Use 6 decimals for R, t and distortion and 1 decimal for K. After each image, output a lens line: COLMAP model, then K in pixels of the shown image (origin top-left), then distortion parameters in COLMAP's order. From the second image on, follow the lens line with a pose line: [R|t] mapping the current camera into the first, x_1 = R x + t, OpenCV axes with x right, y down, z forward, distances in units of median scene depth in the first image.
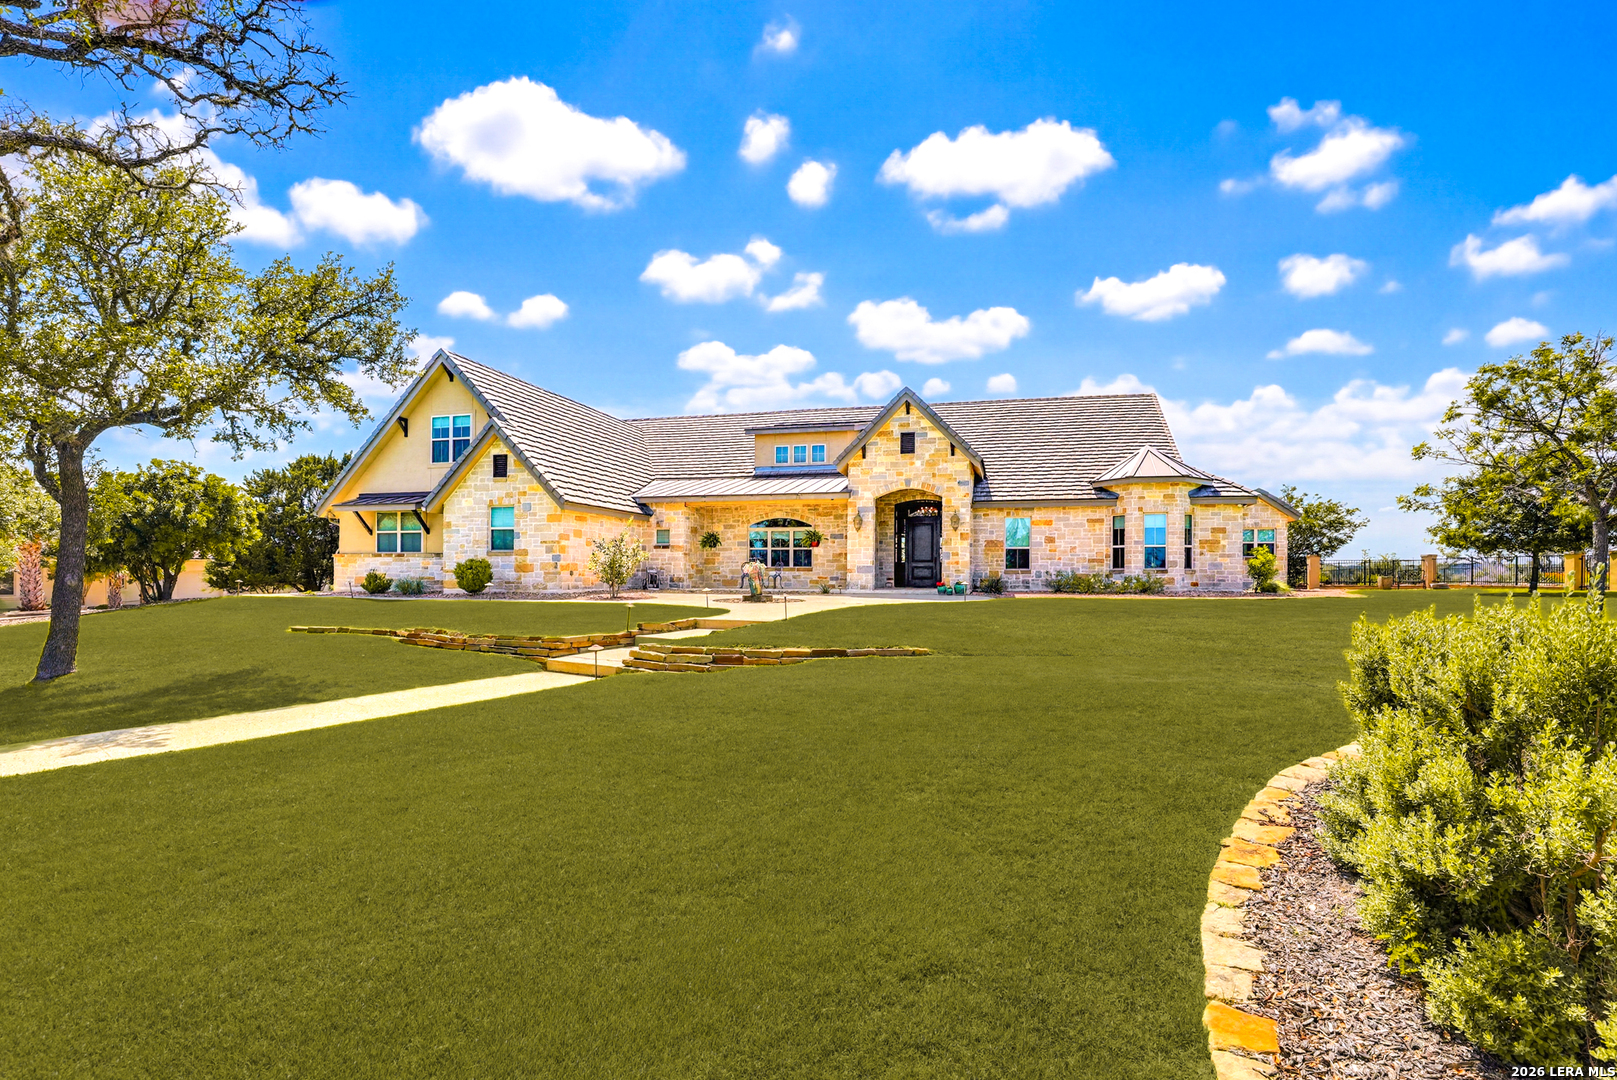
lens RADIAL K [[739.7, 0, 811.0], [0, 739.7, 553.3], [0, 0, 1]] dist [-0.028995, 0.004818]
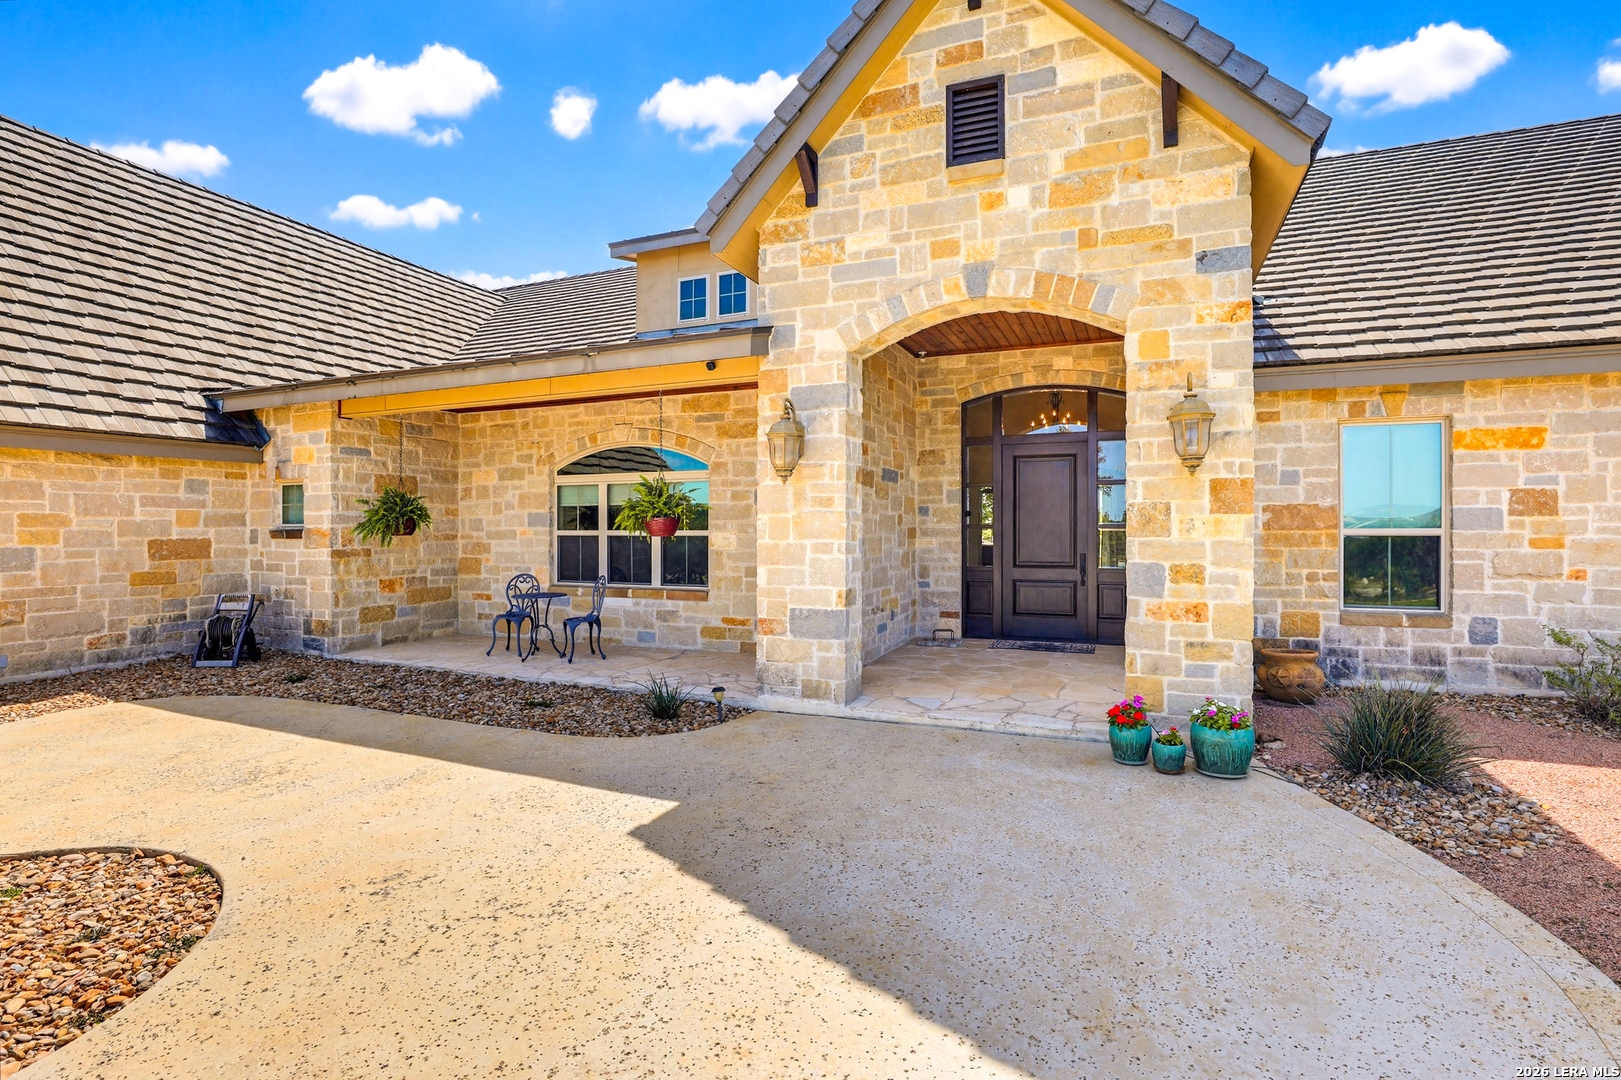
lens RADIAL K [[741.6, 0, 840.0], [0, 741.6, 517.0], [0, 0, 1]] dist [-0.028995, 0.004818]
pose [[0.992235, -0.008955, -0.124053, 0.113415], [0.010881, 0.999830, 0.014858, -0.020269], [0.123899, -0.016093, 0.992164, 0.736244]]
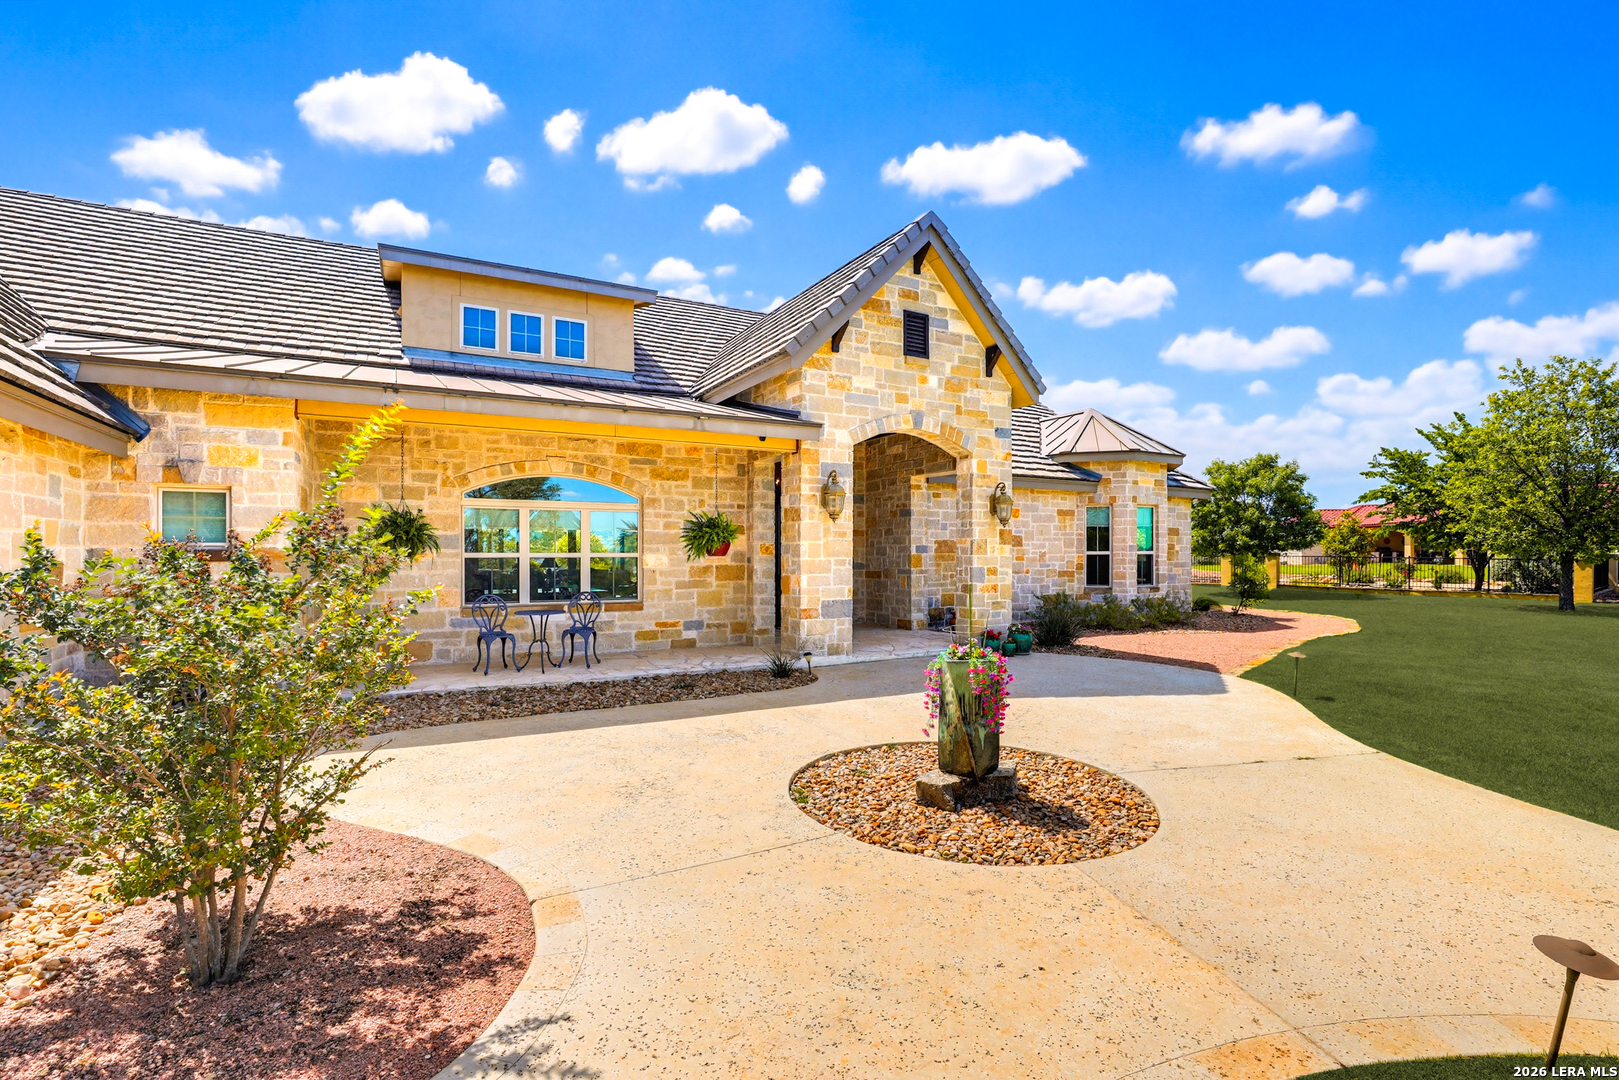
lens RADIAL K [[740.6, 0, 800.9], [0, 740.6, 543.3], [0, 0, 1]] dist [-0.028995, 0.004818]
pose [[0.726390, 0.005076, 0.687264, -0.239587], [-0.014848, 0.999855, 0.008308, -0.019855], [-0.687122, -0.016239, 0.726361, 0.698309]]
